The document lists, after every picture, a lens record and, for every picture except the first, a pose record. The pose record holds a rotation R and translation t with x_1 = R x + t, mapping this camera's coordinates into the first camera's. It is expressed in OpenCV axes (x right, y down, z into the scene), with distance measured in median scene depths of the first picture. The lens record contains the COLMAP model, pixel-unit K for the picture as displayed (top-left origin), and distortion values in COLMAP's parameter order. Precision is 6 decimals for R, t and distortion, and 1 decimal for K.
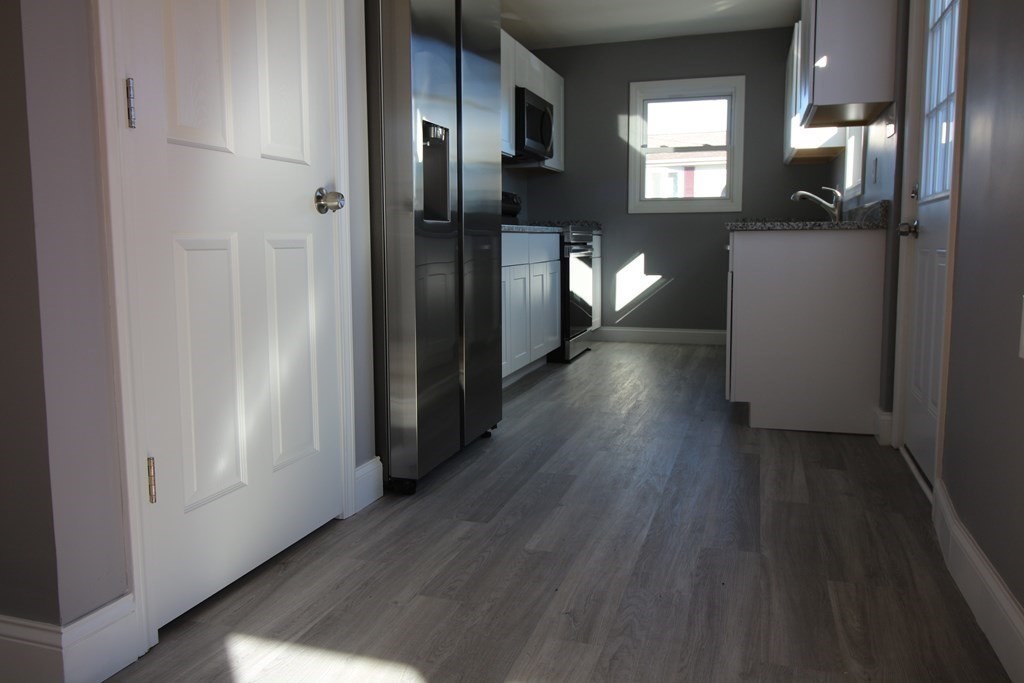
lens RADIAL K [[781.1, 0, 513.7], [0, 781.1, 334.2], [0, 0, 1]] dist [0.023141, -0.003935]
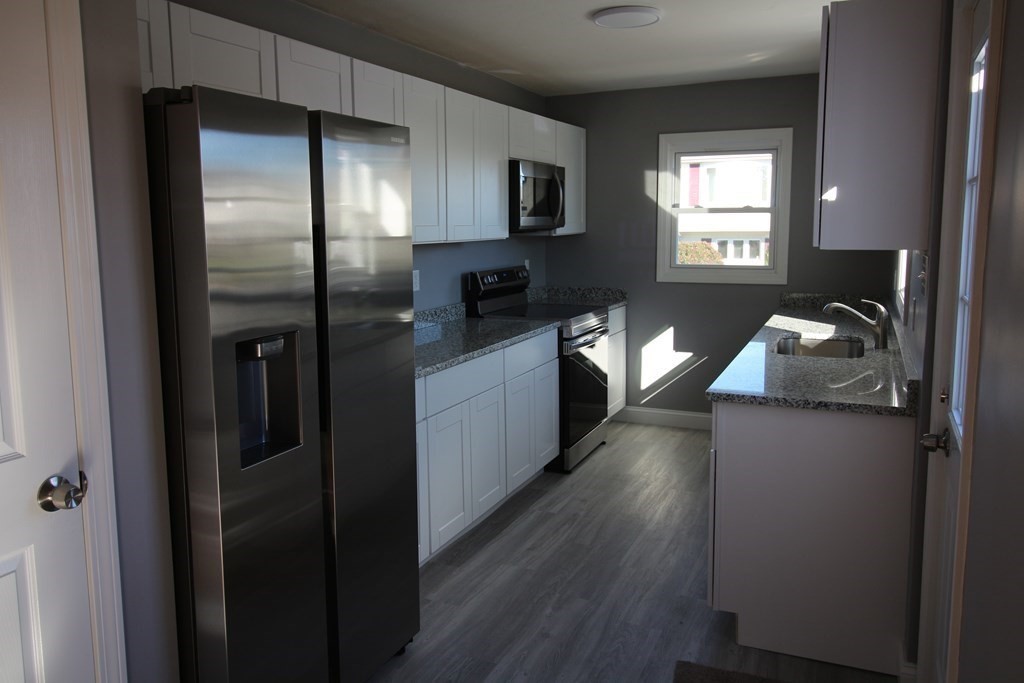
lens RADIAL K [[781.1, 0, 509.9], [0, 781.1, 343.1], [0, 0, 1]] dist [0.023141, -0.003935]
pose [[0.993206, 0.013207, -0.115617, 0.087366], [-0.010065, 0.999565, 0.027717, -0.110997], [0.115932, -0.026365, 0.992907, 0.104353]]
